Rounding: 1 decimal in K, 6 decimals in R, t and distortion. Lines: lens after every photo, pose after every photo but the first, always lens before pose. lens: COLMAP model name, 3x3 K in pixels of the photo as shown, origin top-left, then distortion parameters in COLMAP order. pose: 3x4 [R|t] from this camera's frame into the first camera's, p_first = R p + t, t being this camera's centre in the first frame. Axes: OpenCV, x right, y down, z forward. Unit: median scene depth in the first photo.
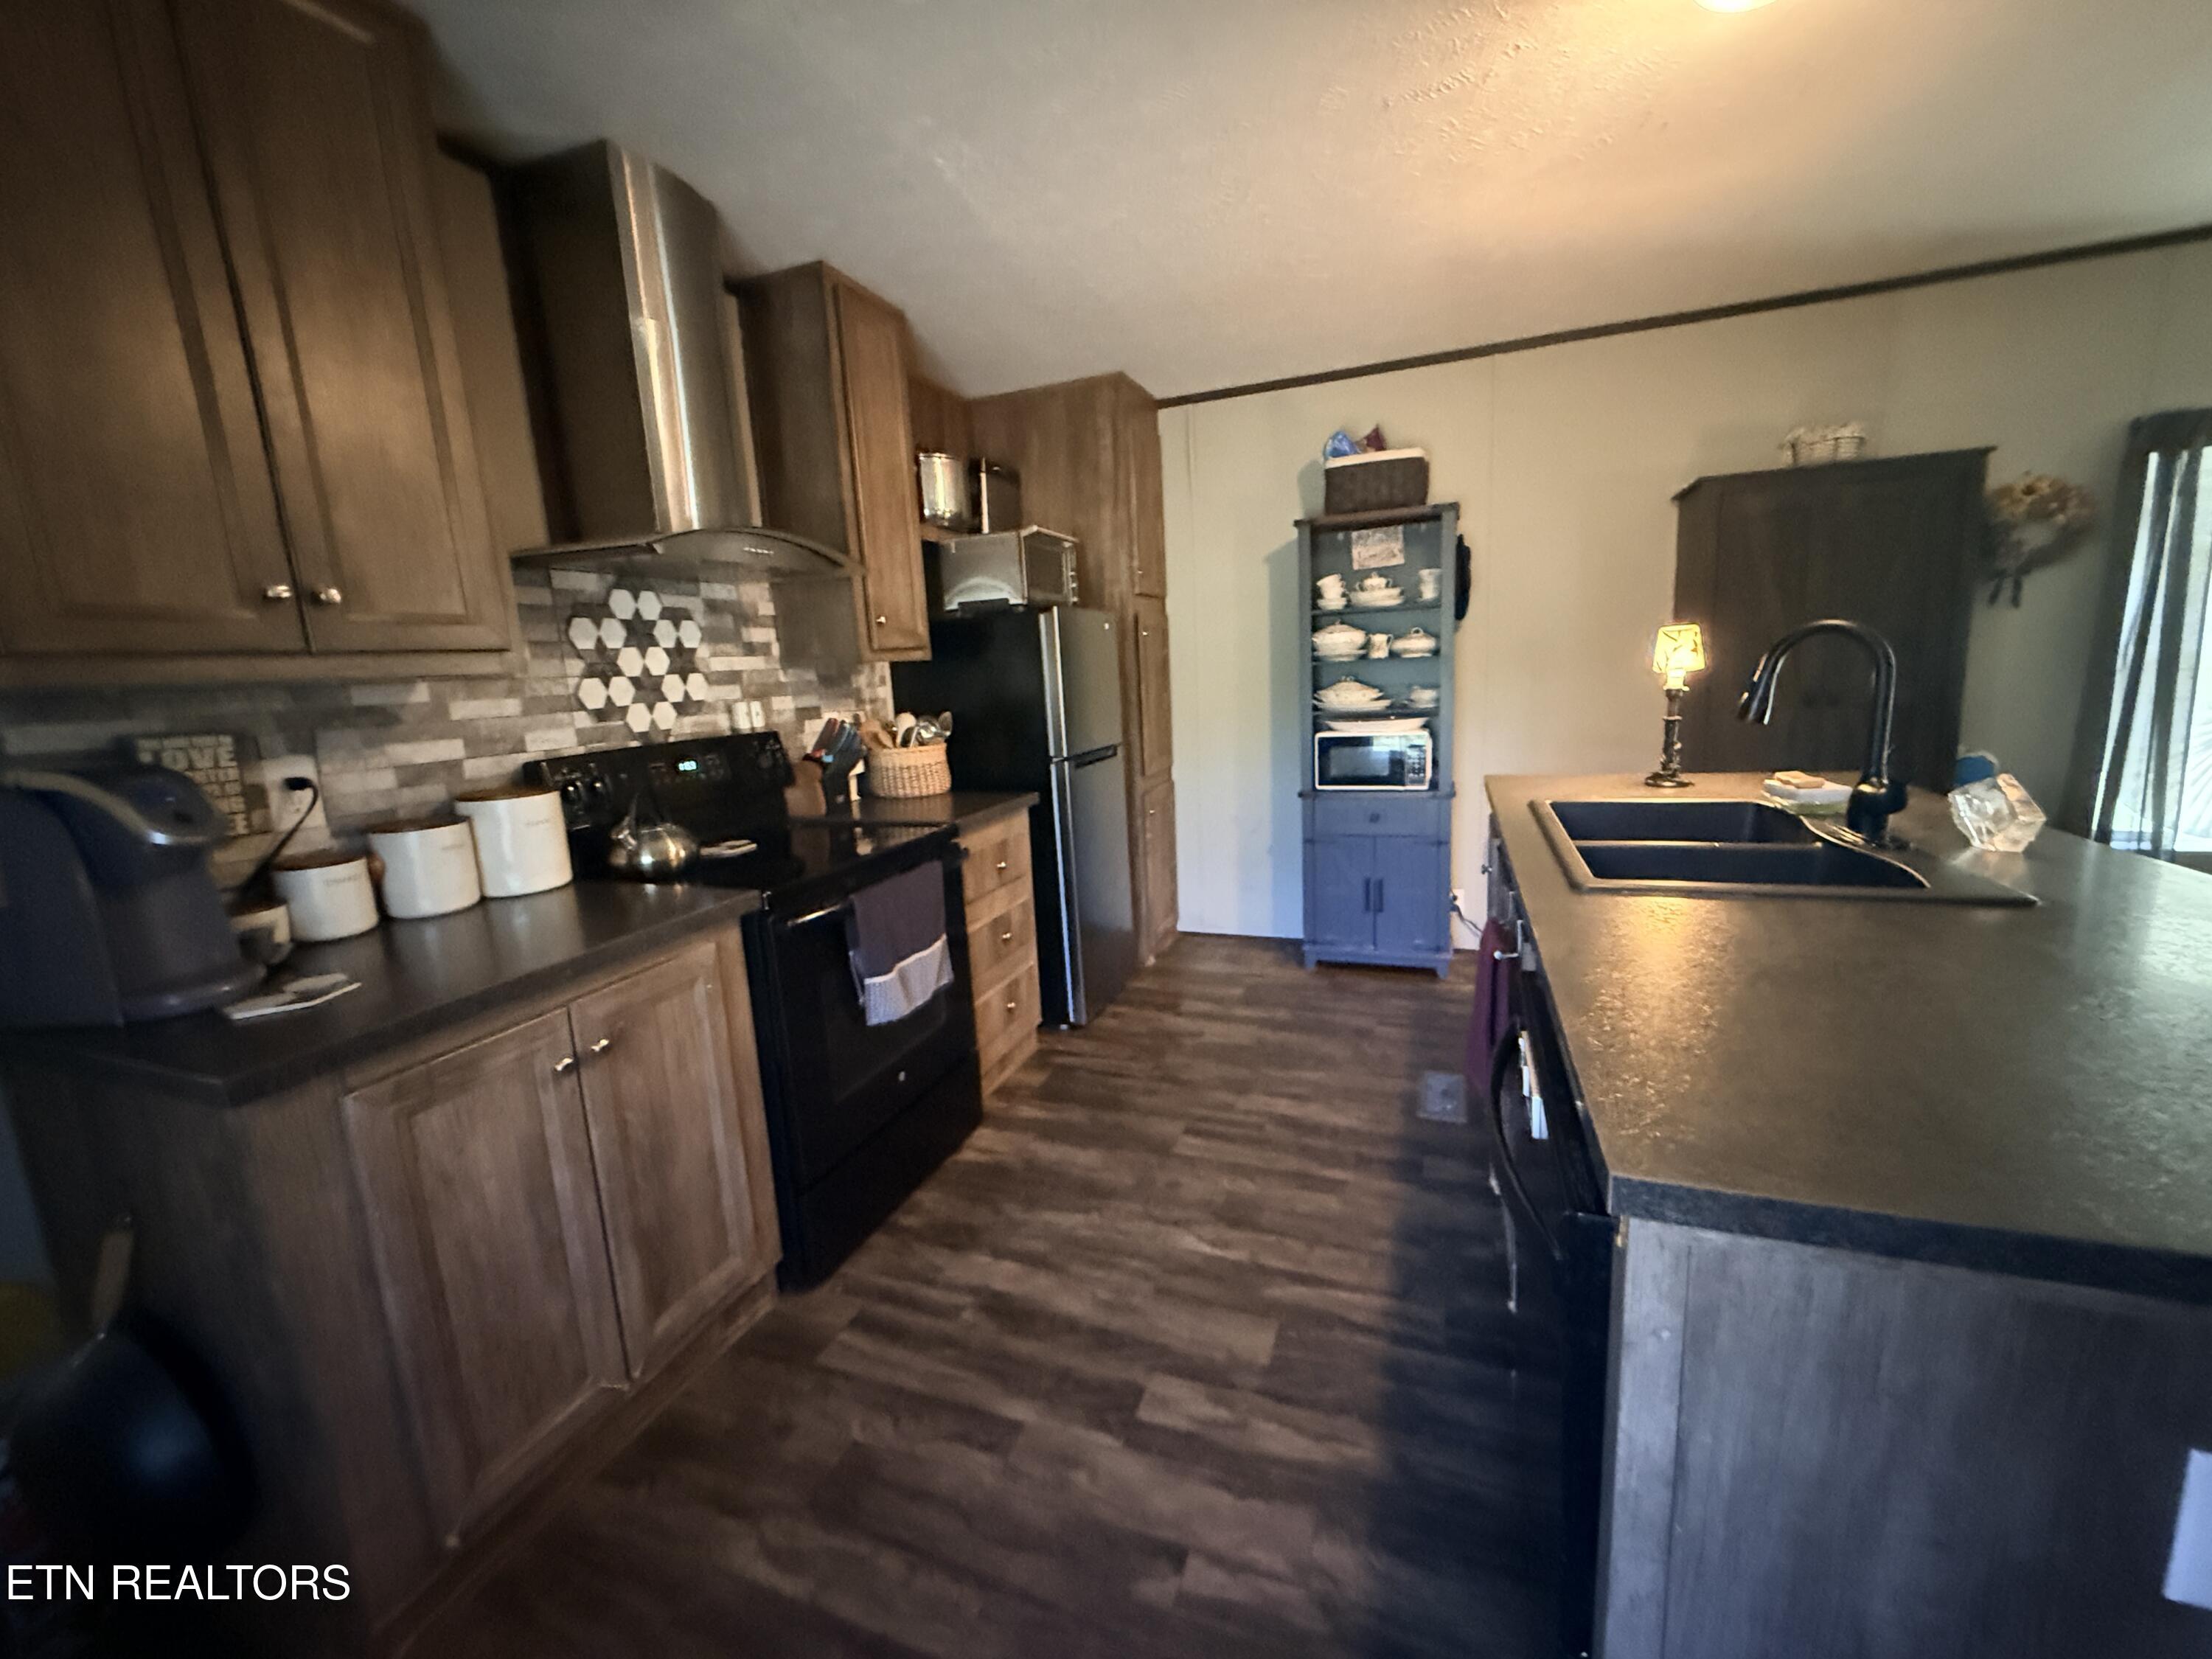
lens RADIAL K [[890.4, 0, 1108.5], [0, 890.4, 828.5], [0, 0, 1]] dist [0.003363, -0.000088]
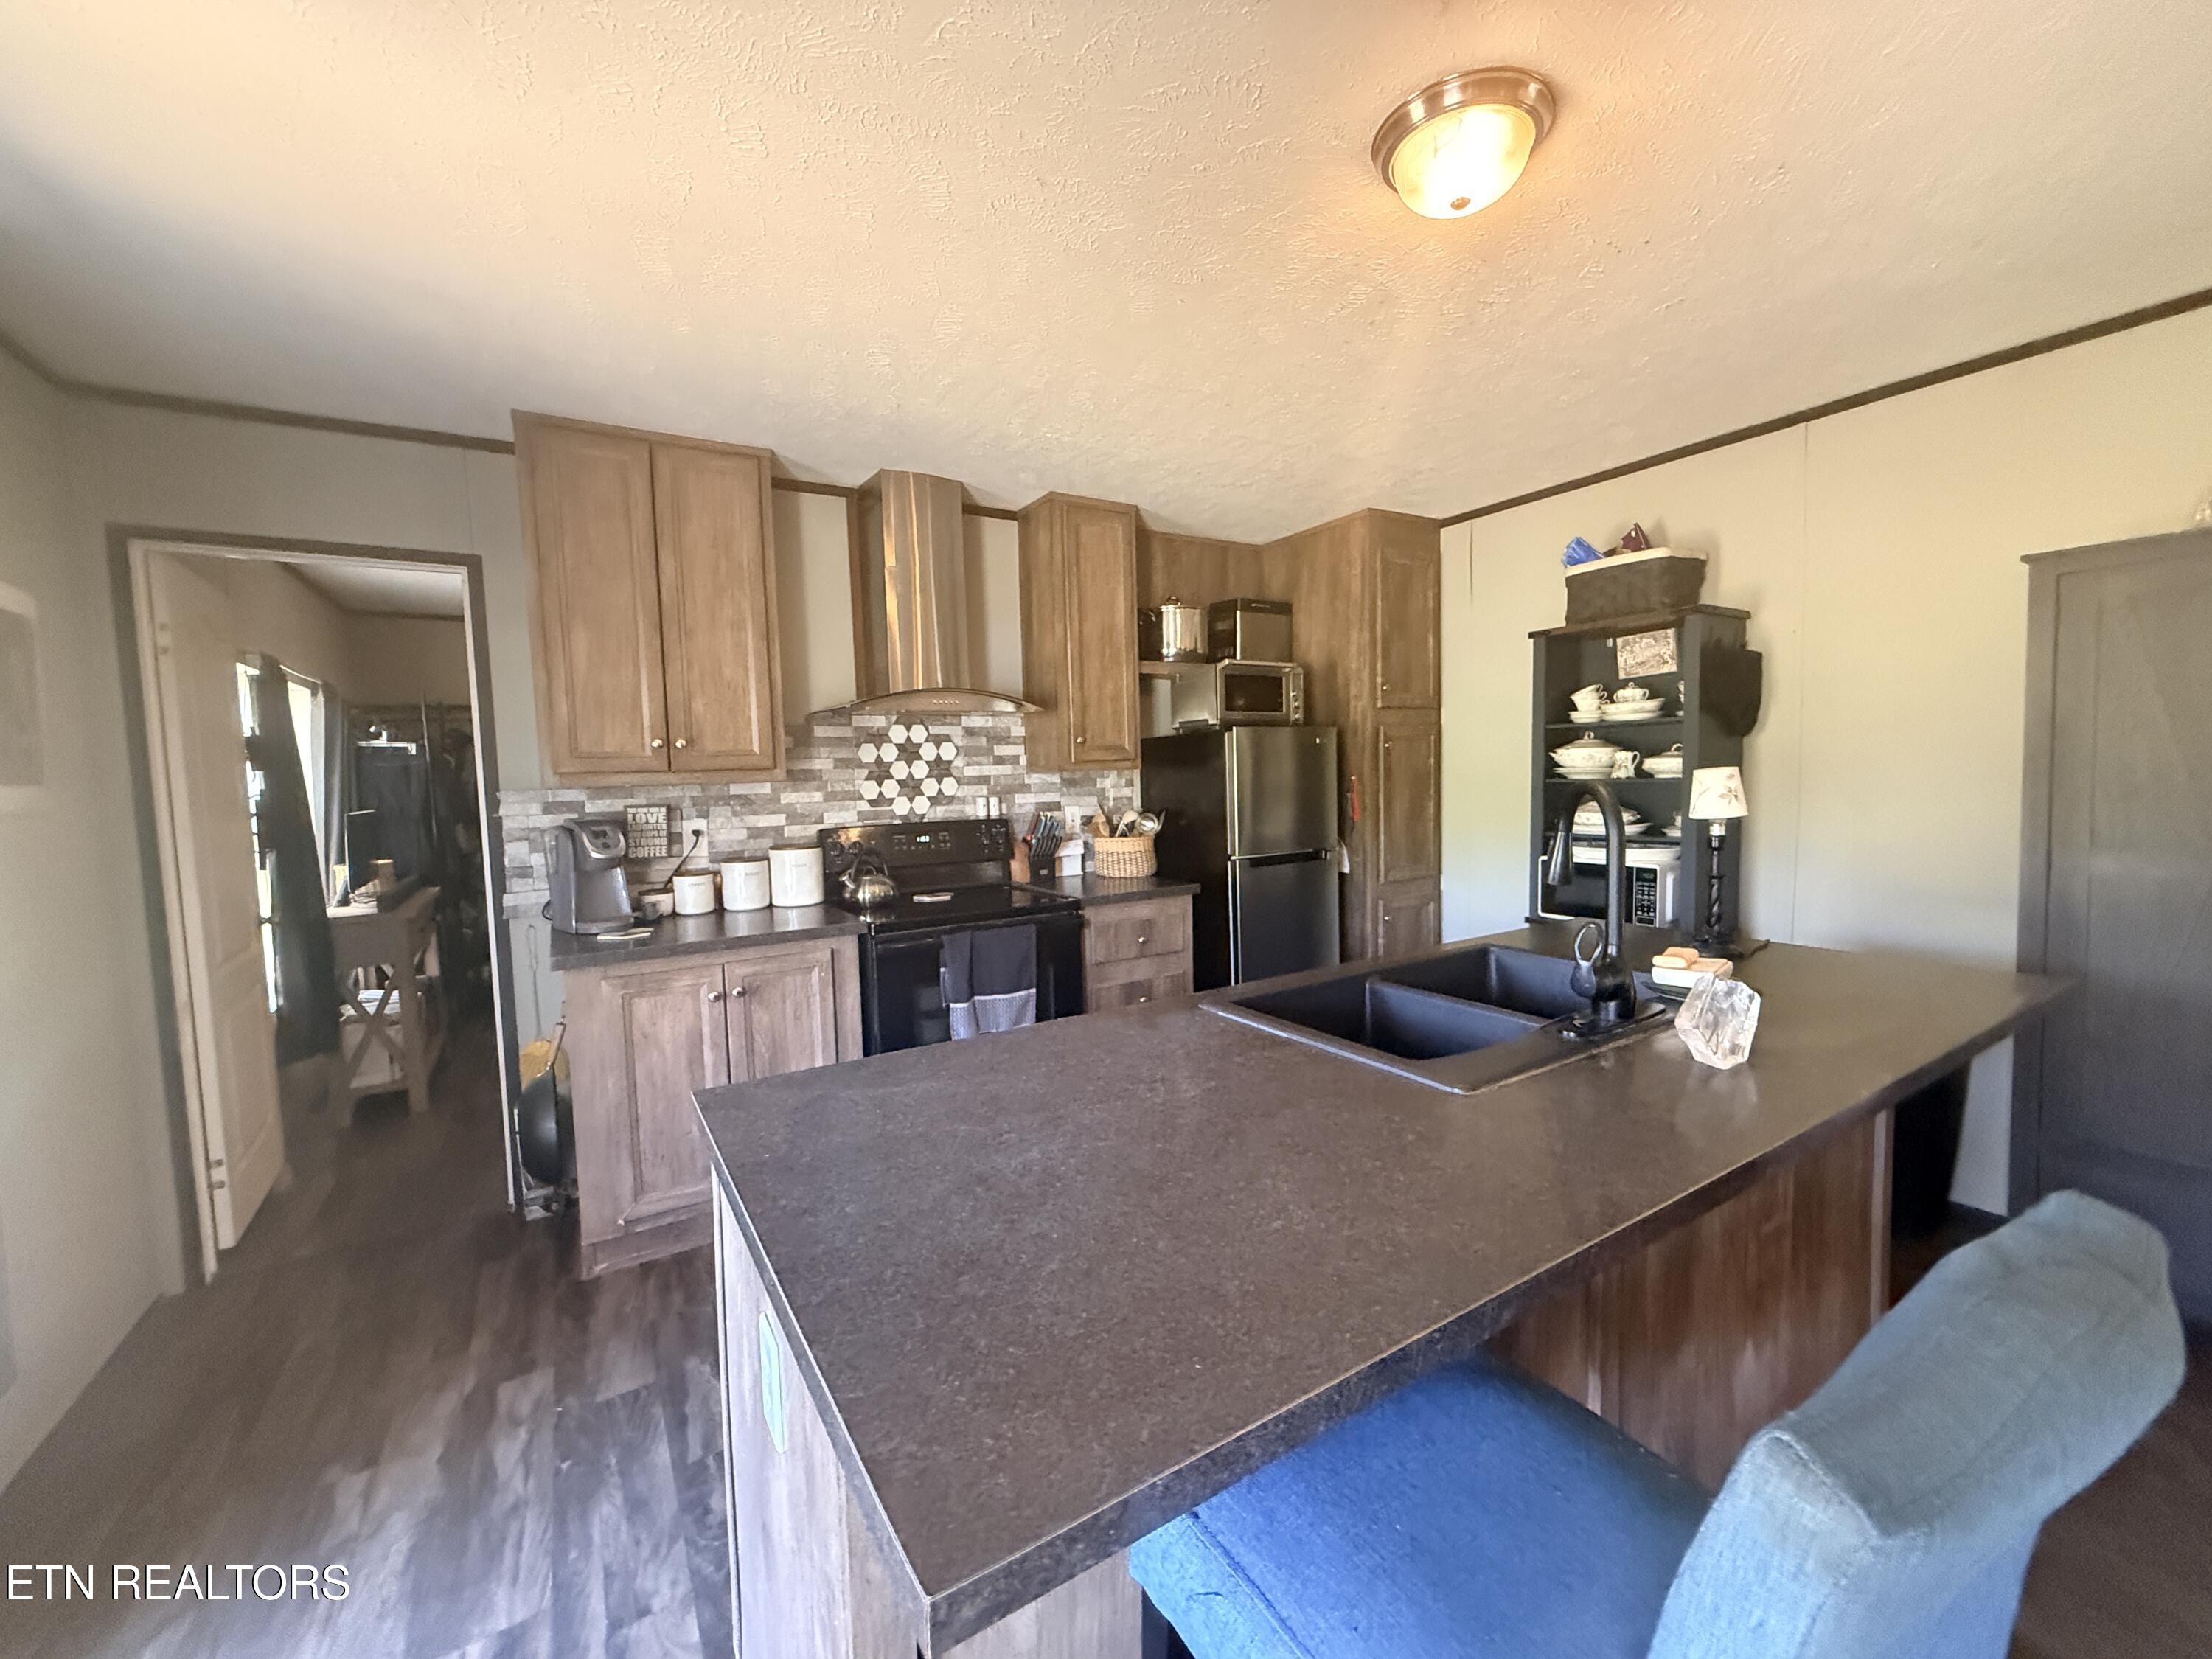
lens RADIAL K [[890.4, 0, 1108.9], [0, 890.4, 837.2], [0, 0, 1]] dist [0.003363, -0.000088]
pose [[0.792910, 0.076332, -0.604538, 0.659743], [-0.124031, 0.991570, -0.037479, -0.053871], [0.596581, 0.104699, 0.795694, -0.009096]]
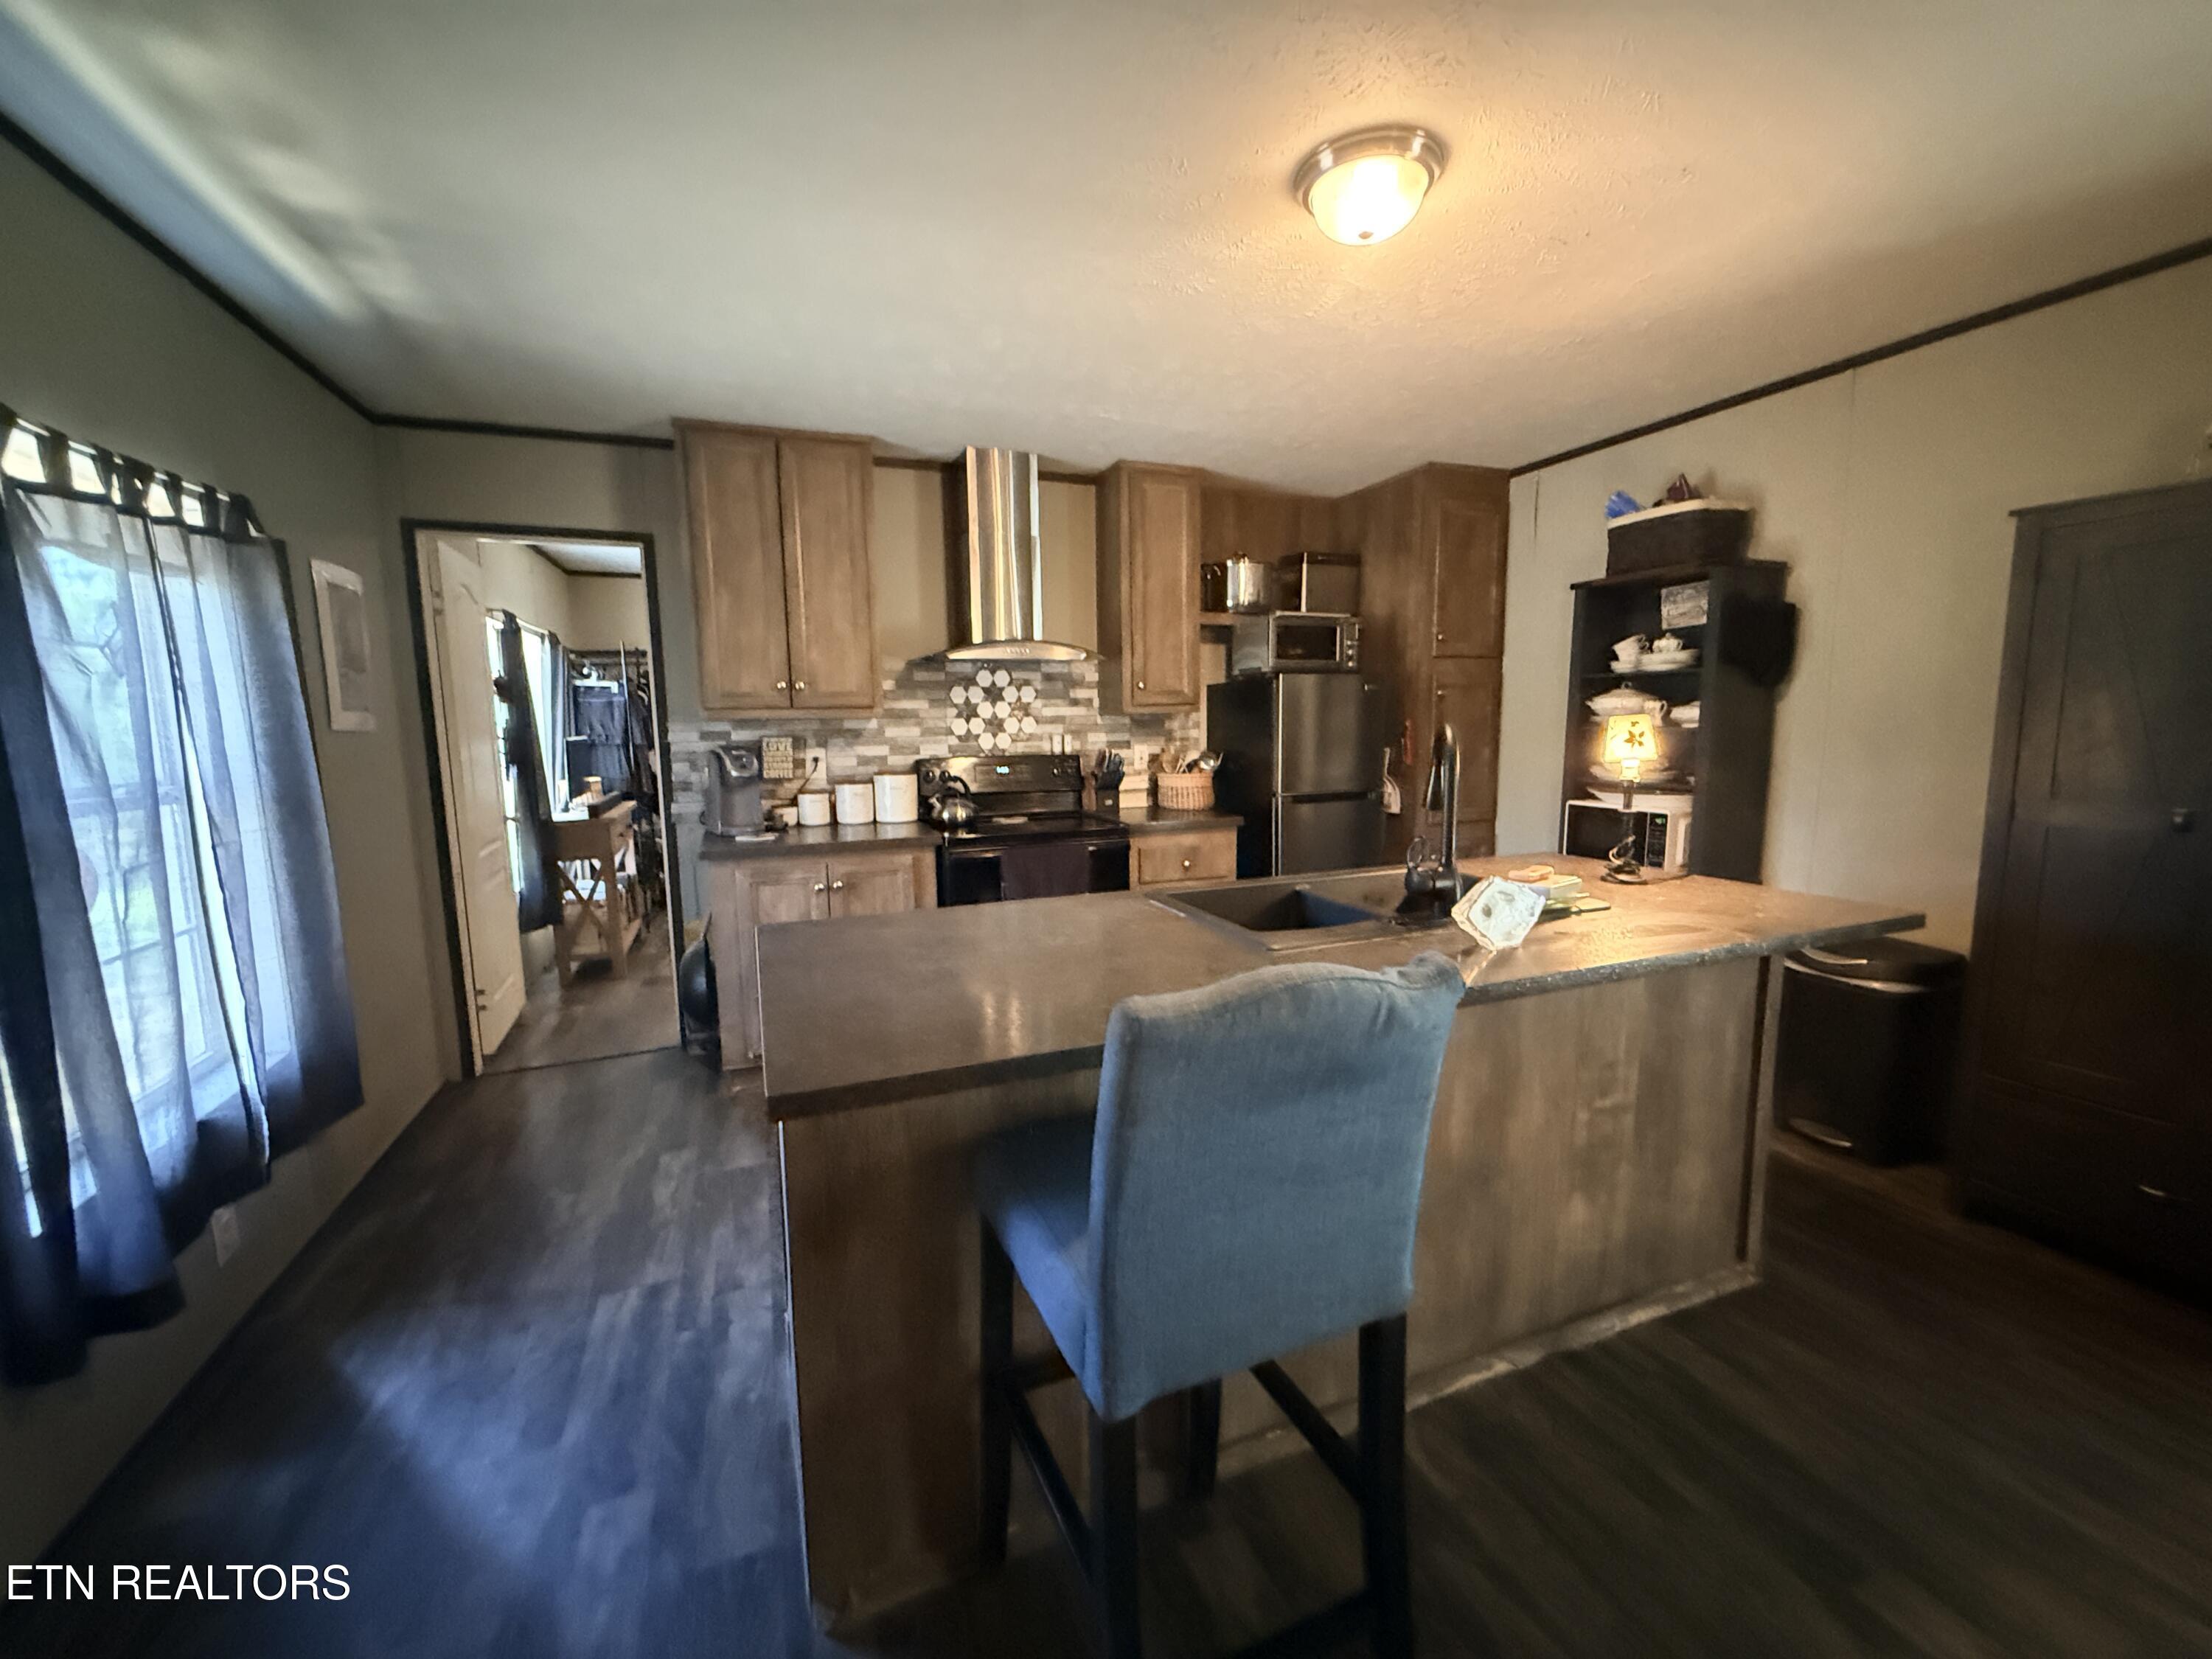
lens RADIAL K [[890.4, 0, 1110.0], [0, 890.4, 839.1], [0, 0, 1]] dist [0.003363, -0.000088]
pose [[0.676474, 0.142762, -0.722497, 0.912770], [-0.155610, 0.986590, 0.049247, -0.053286], [0.719839, 0.079113, 0.689617, -0.039388]]
